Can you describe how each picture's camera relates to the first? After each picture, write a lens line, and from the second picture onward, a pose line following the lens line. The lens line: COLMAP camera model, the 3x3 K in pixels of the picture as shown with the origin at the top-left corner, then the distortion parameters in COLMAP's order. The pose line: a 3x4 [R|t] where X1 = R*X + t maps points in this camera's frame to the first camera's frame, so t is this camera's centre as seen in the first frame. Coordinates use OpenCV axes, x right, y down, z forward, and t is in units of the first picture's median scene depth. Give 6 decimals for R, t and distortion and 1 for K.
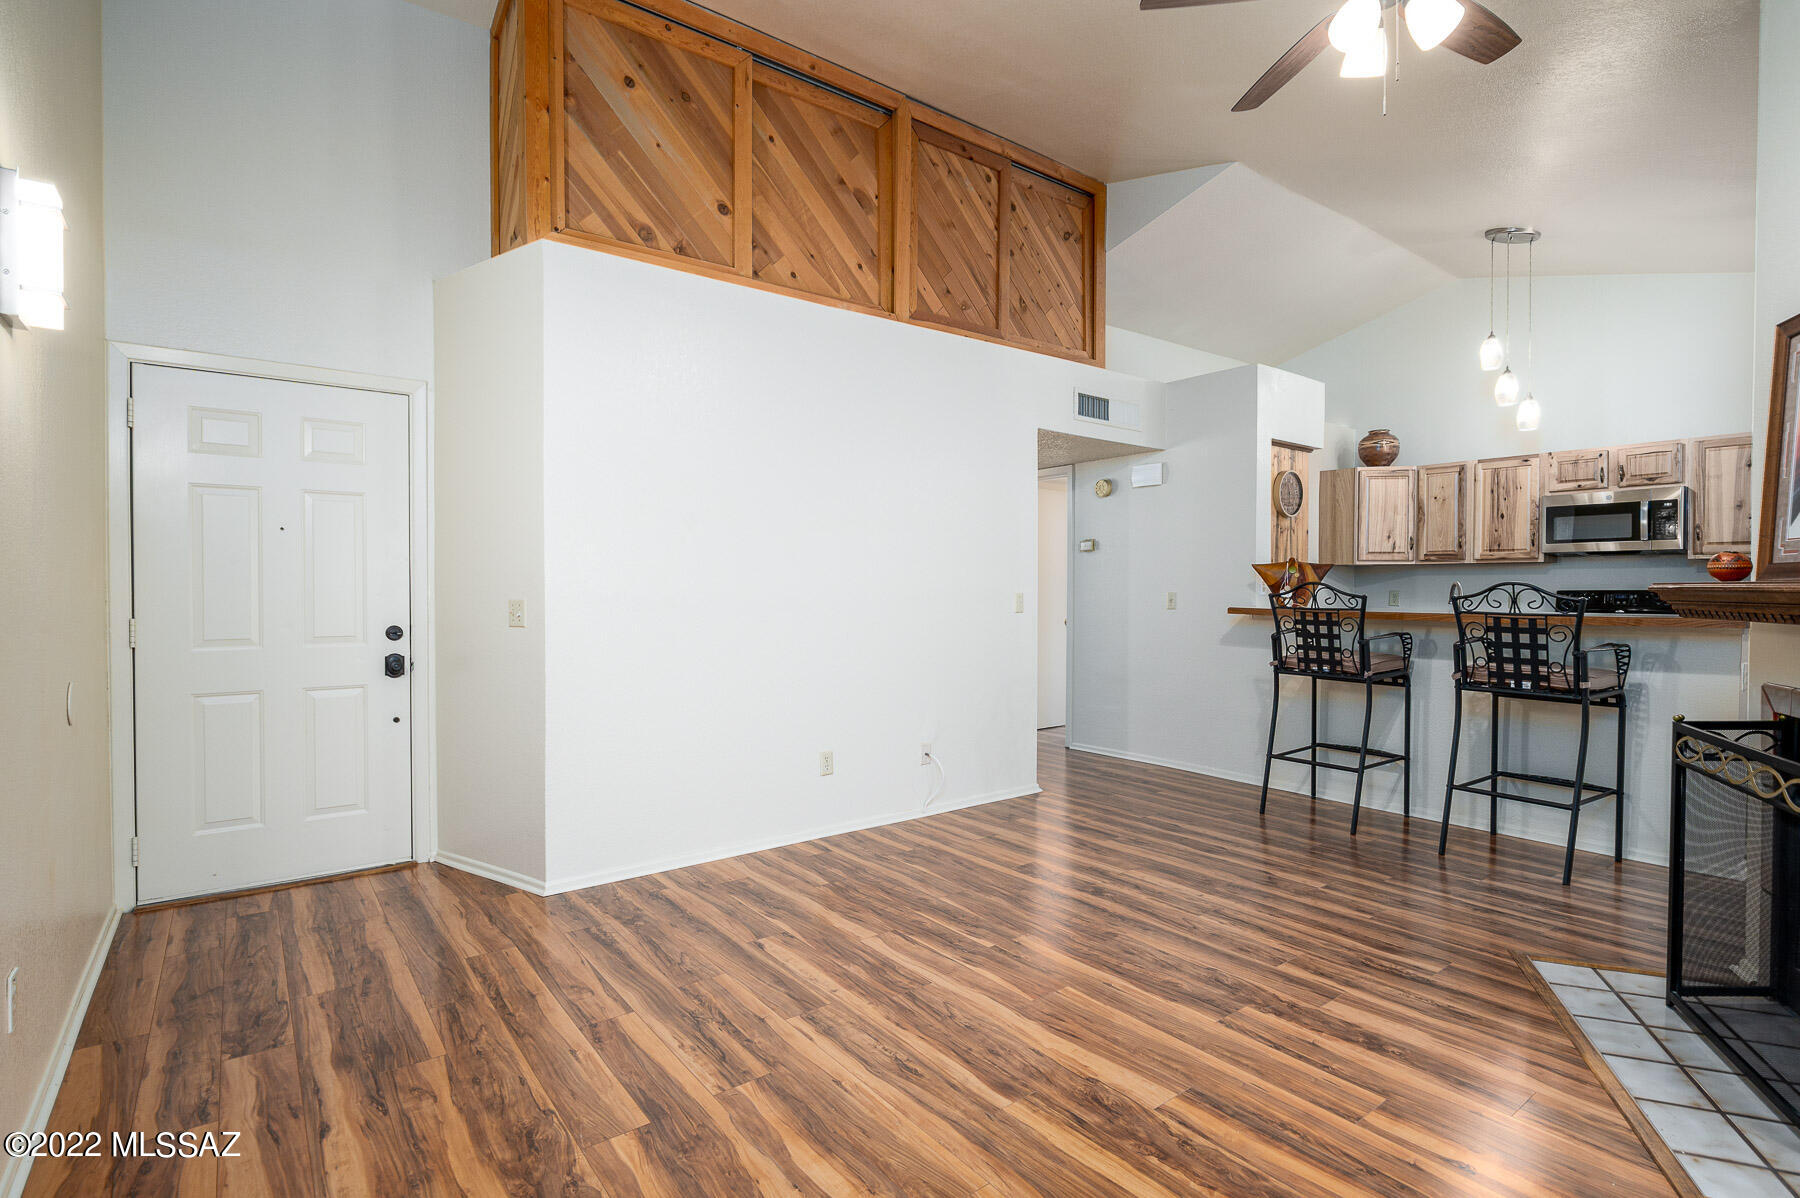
lens RADIAL K [[865.8, 0, 900.0], [0, 865.8, 599.0], [0, 0, 1]] dist [0.002776, -0.006368]
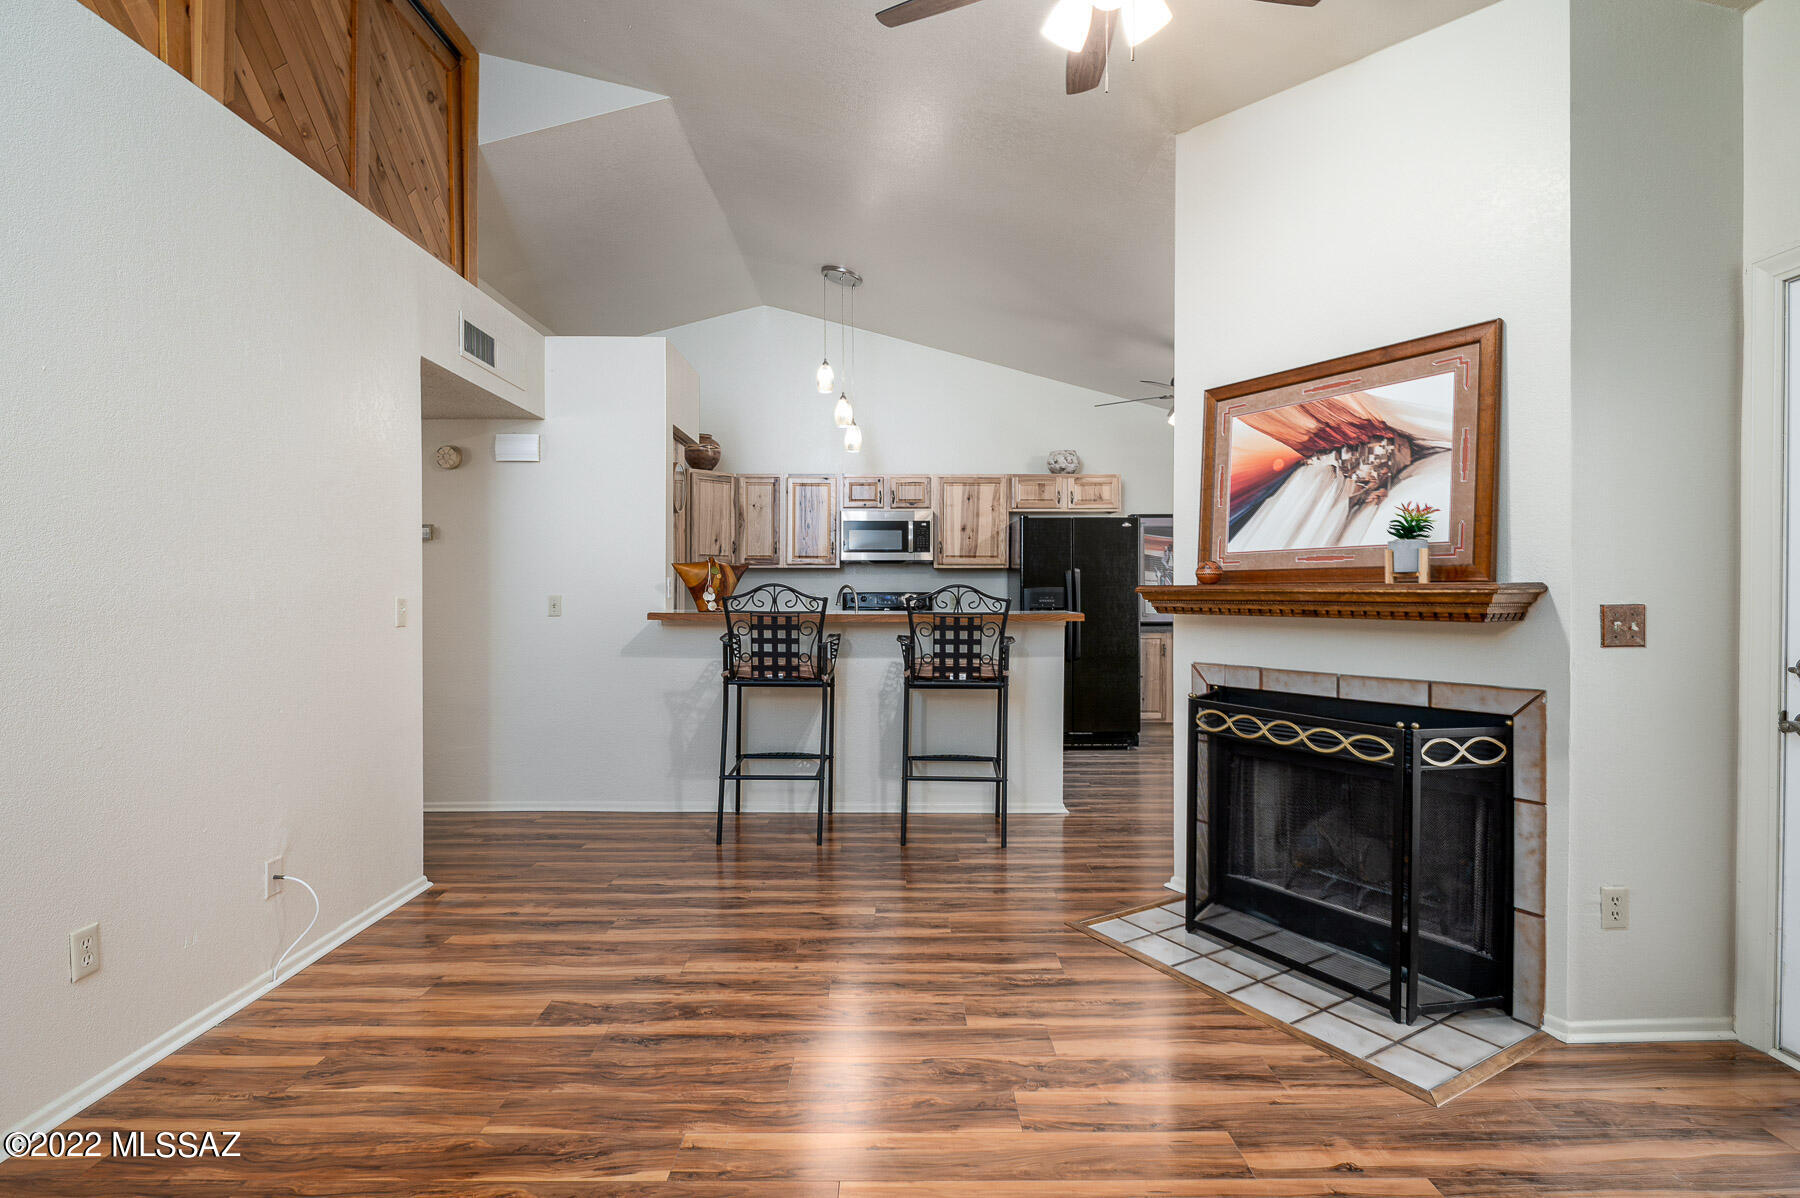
lens RADIAL K [[865.8, 0, 900.0], [0, 865.8, 599.0], [0, 0, 1]] dist [0.002776, -0.006368]
pose [[0.600303, -0.007424, 0.799738, -0.214687], [0.010342, 0.999945, 0.001520, -0.003392], [-0.799706, 0.007358, 0.600347, 0.383533]]
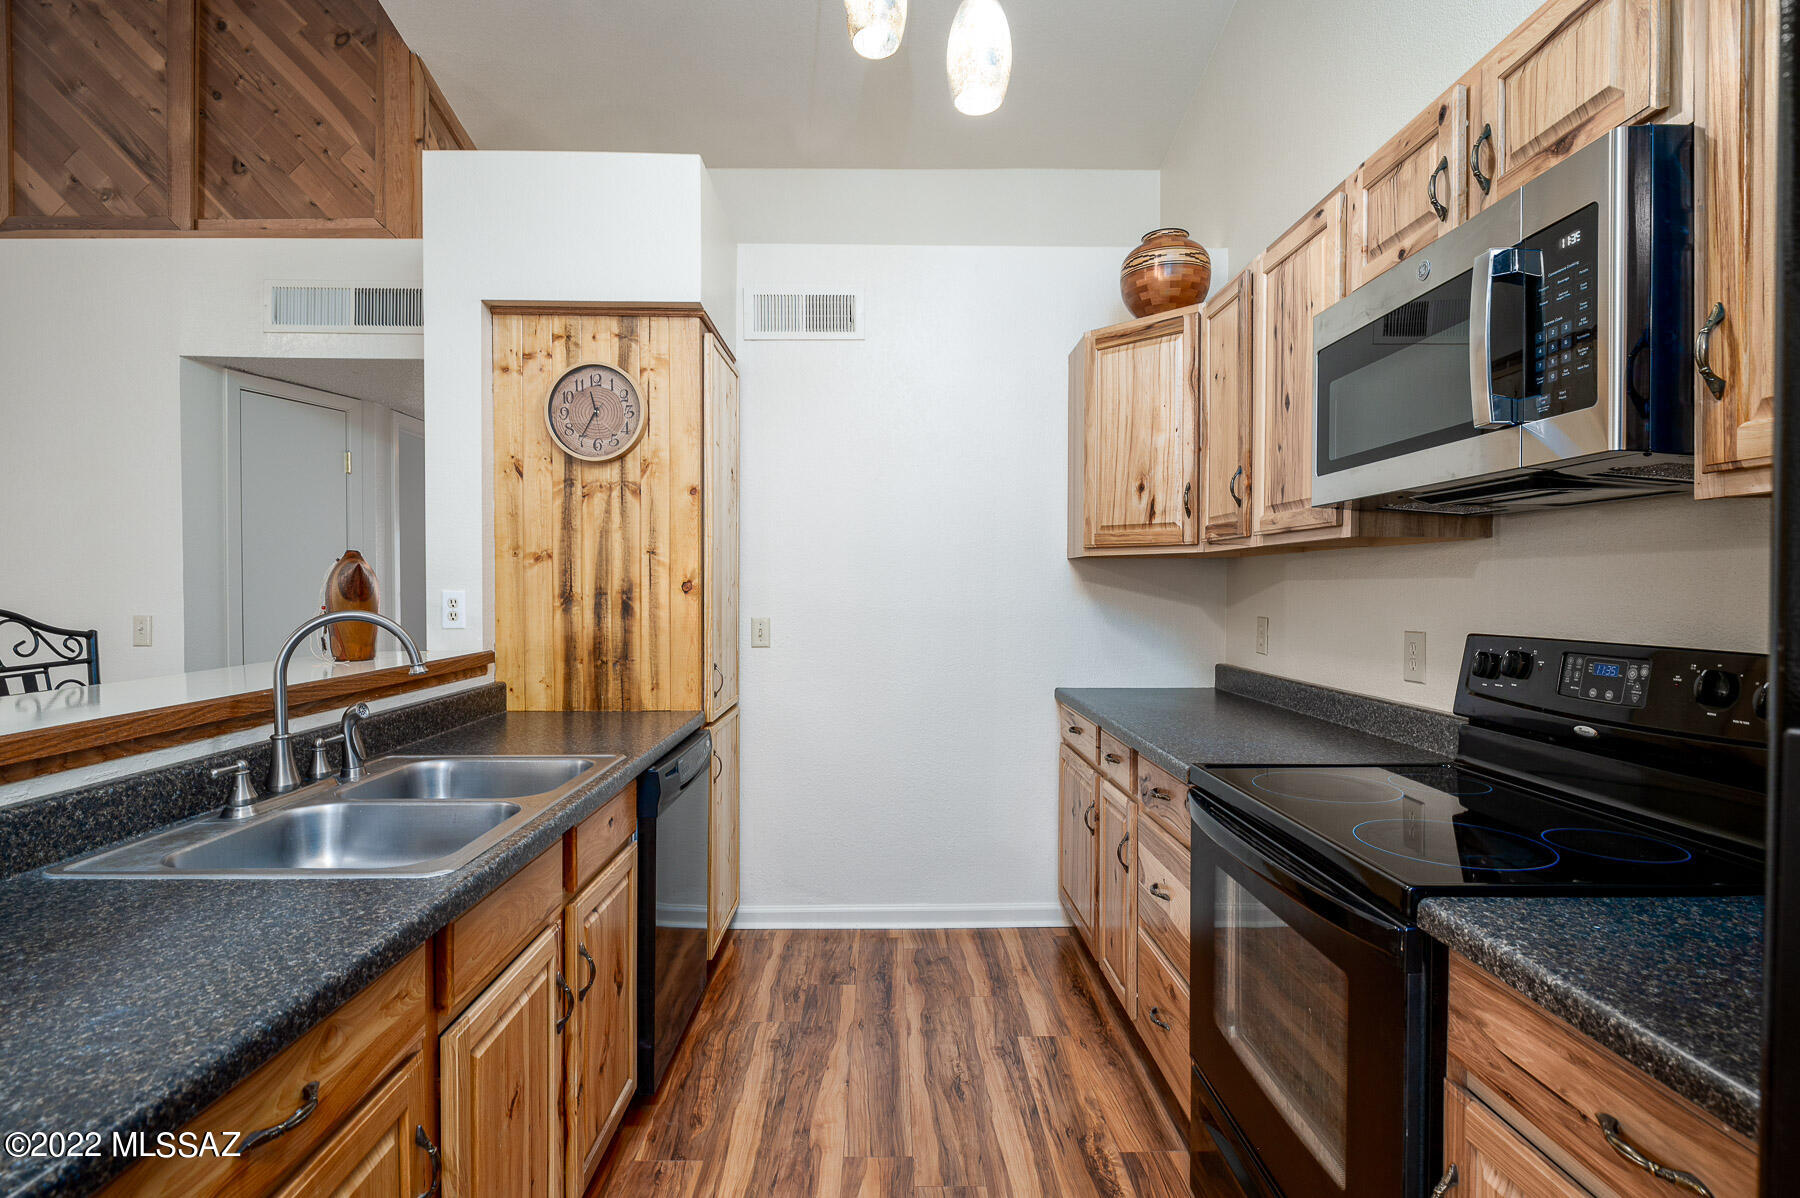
lens RADIAL K [[893.4, 0, 873.4], [0, 893.4, 600.7], [0, 0, 1]] dist [-0.000865, -0.001563]
pose [[0.792615, 0.008303, -0.609666, 1.278310], [-0.012835, 0.999913, -0.003069, -0.029917], [0.609588, 0.010258, 0.792652, 1.052657]]
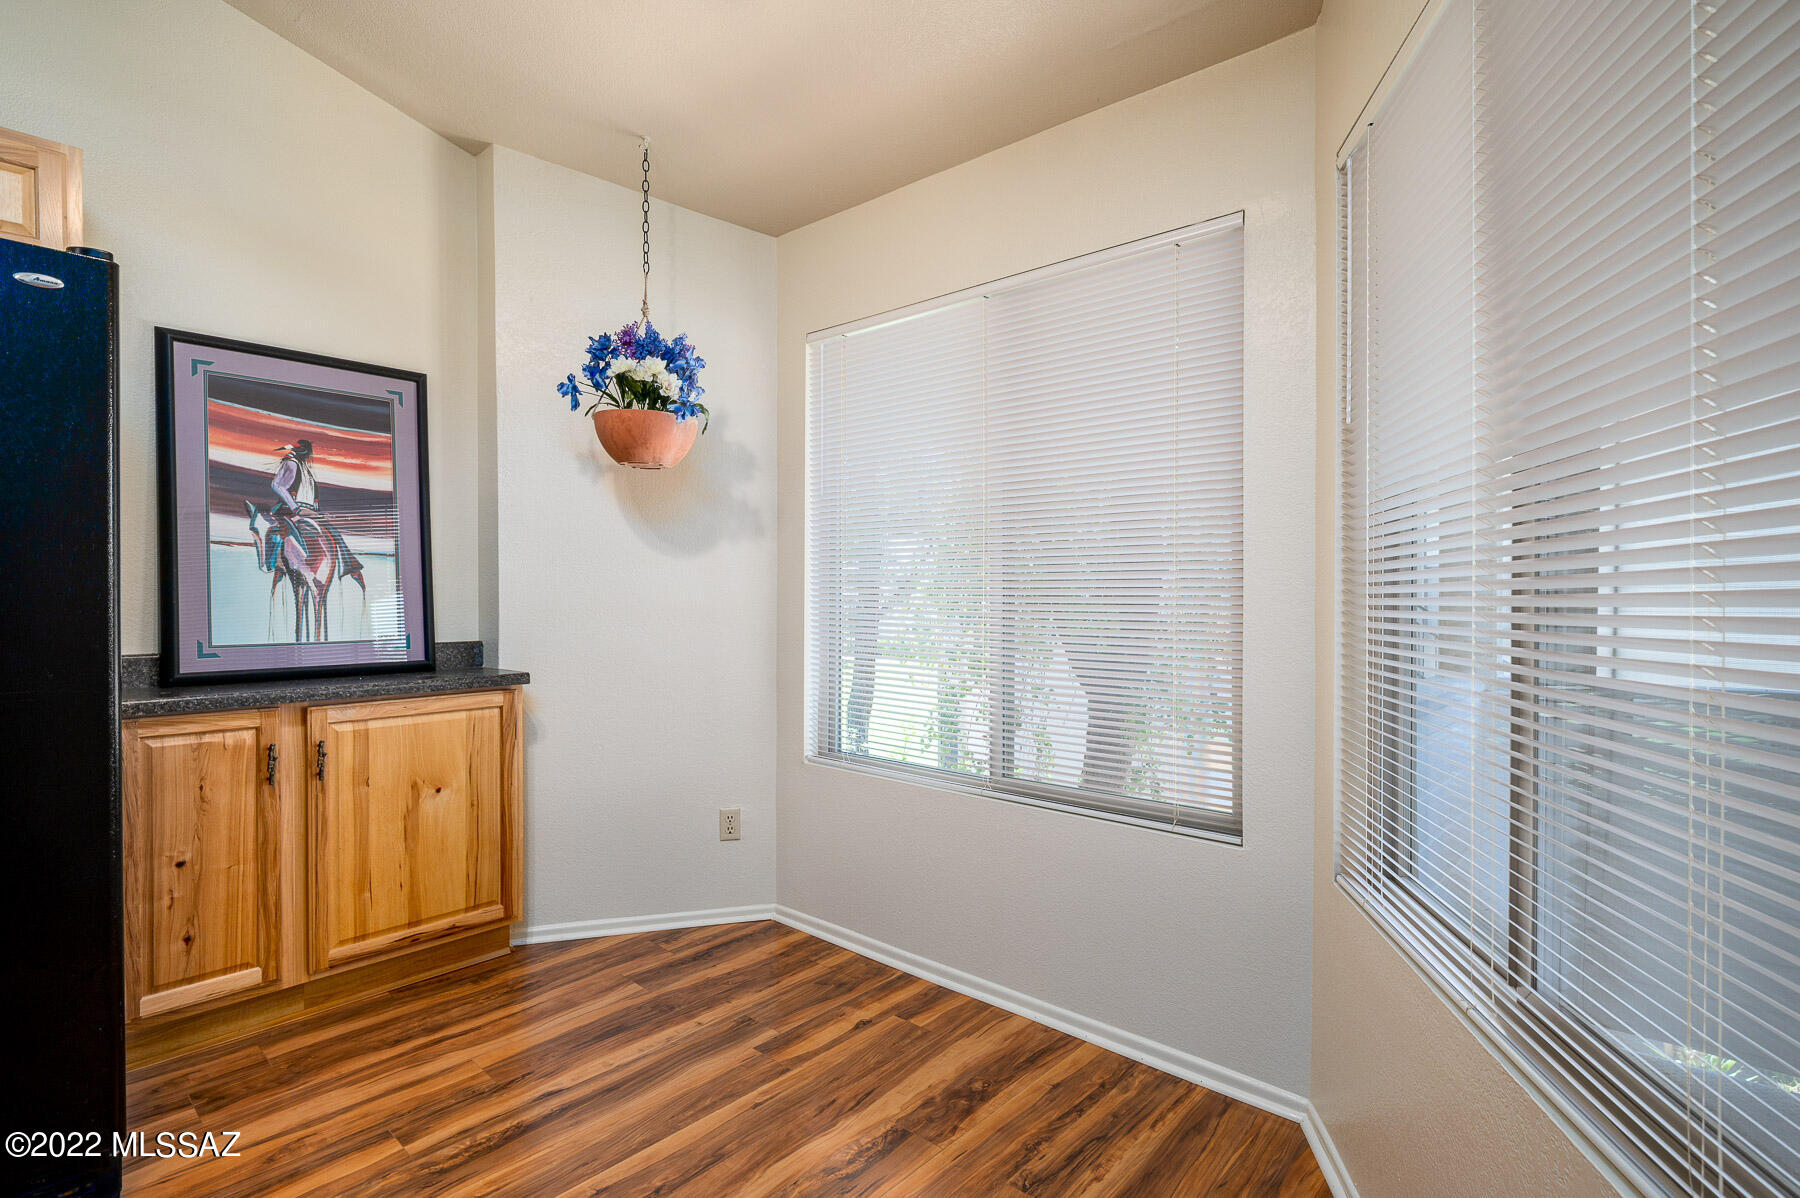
lens RADIAL K [[865.8, 0, 900.0], [0, 865.8, 599.0], [0, 0, 1]] dist [0.002776, -0.006368]
pose [[-0.186958, -0.004345, 0.982358, 0.957698], [0.012726, 0.999896, 0.006845, 0.006639], [-0.982285, 0.013781, -0.186883, 0.738046]]
